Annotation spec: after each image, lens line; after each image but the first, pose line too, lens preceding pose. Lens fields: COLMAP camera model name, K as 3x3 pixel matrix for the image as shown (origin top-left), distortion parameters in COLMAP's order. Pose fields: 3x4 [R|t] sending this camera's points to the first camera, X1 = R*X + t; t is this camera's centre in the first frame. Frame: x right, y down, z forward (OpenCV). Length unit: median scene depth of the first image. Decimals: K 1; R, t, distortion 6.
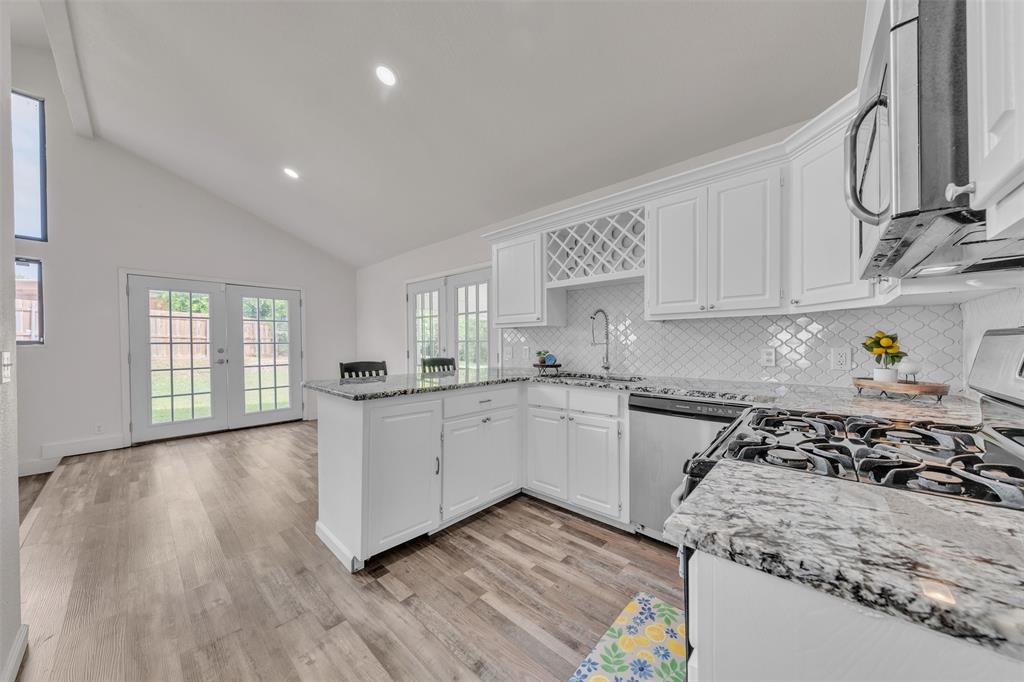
lens RADIAL K [[347.7, 0, 508.5], [0, 347.7, 348.4], [0, 0, 1]] dist [0.000638, 0.000353]
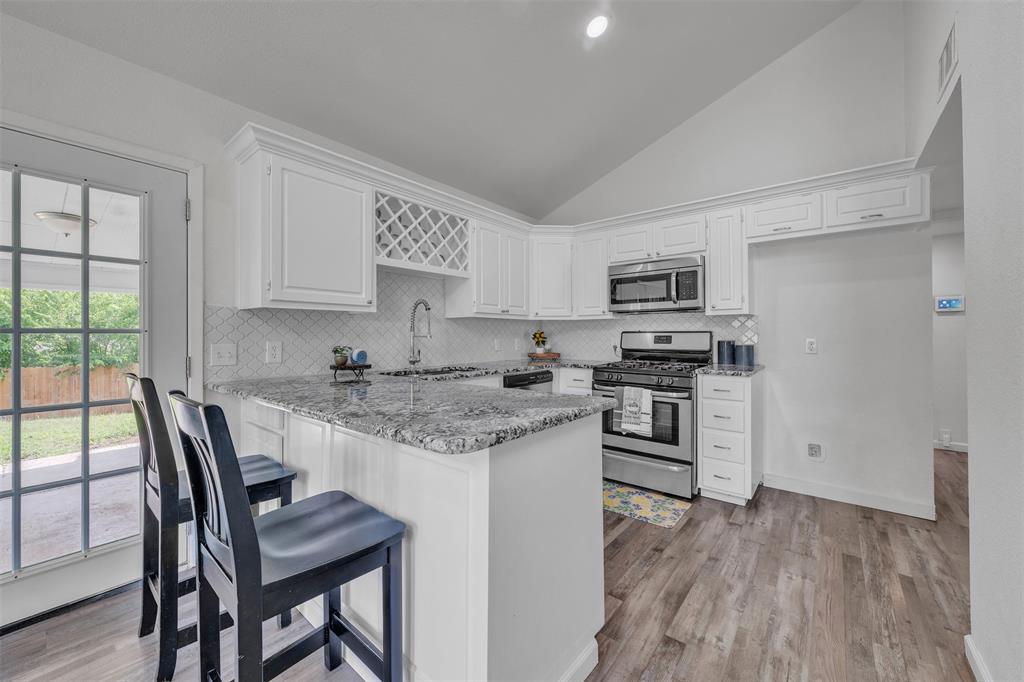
lens RADIAL K [[390.1, 0, 520.2], [0, 390.1, 335.4], [0, 0, 1]] dist [-0.000931, -0.000140]
pose [[-0.065272, 0.002566, 0.997864, -0.915617], [0.016013, 0.999871, -0.001524, -0.011234], [-0.997739, 0.015880, -0.065304, 0.892398]]
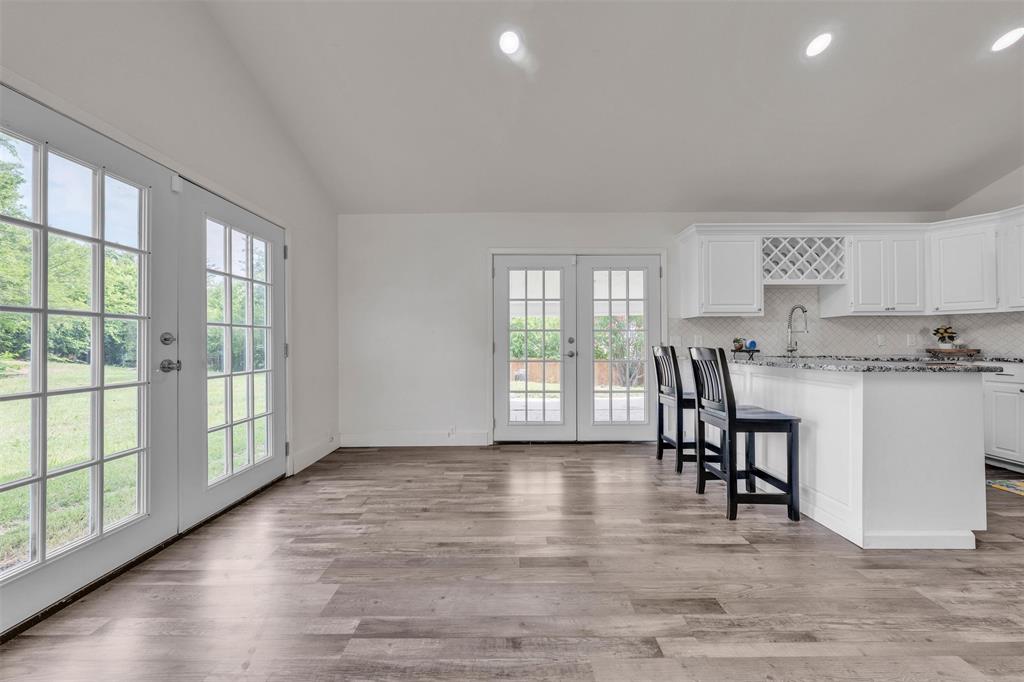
lens RADIAL K [[347.7, 0, 512.9], [0, 347.7, 340.2], [0, 0, 1]] dist [0.000638, 0.000353]
pose [[0.733870, 0.006887, 0.679255, -1.574618], [0.011233, 0.999689, -0.022272, 0.039616], [-0.679197, 0.023975, 0.733565, 0.860175]]
